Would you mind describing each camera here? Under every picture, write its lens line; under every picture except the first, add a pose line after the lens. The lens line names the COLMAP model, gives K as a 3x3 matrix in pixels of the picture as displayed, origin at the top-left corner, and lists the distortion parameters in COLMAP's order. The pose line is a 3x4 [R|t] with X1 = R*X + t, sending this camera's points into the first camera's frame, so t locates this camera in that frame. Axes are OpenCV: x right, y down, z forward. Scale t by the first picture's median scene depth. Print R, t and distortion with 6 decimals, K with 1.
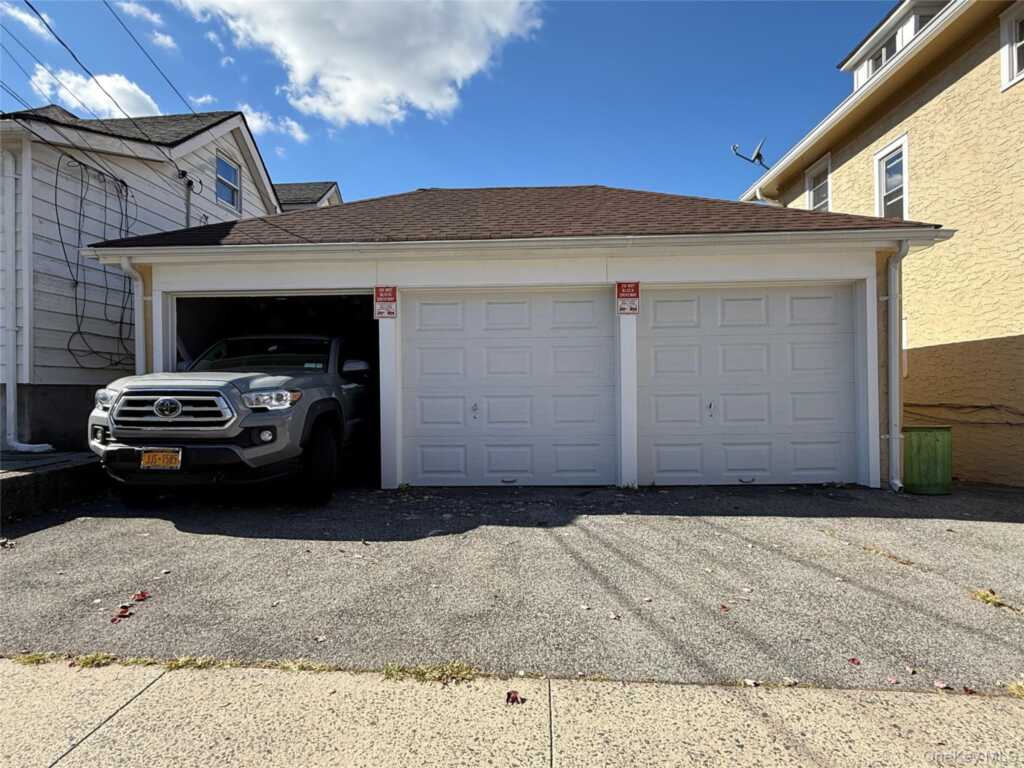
lens RADIAL K [[576.2, 0, 512.0], [0, 576.2, 384.0], [0, 0, 1]] dist [0.000432, 0.000184]
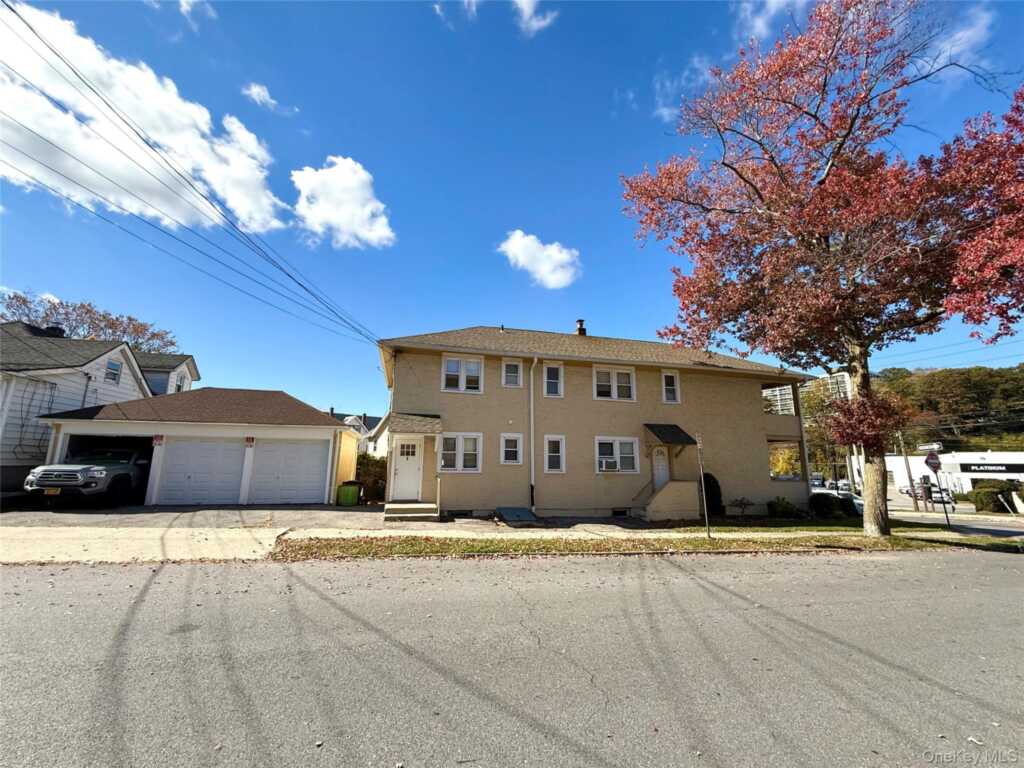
lens RADIAL K [[408.2, 0, 512.0], [0, 408.2, 384.0], [0, 0, 1]] dist [-0.006264, 0.000368]
pose [[0.953844, 0.078606, 0.289832, 0.880869], [-0.023354, 0.981628, -0.189371, -0.072708], [-0.299393, 0.173861, 0.938156, -1.543700]]
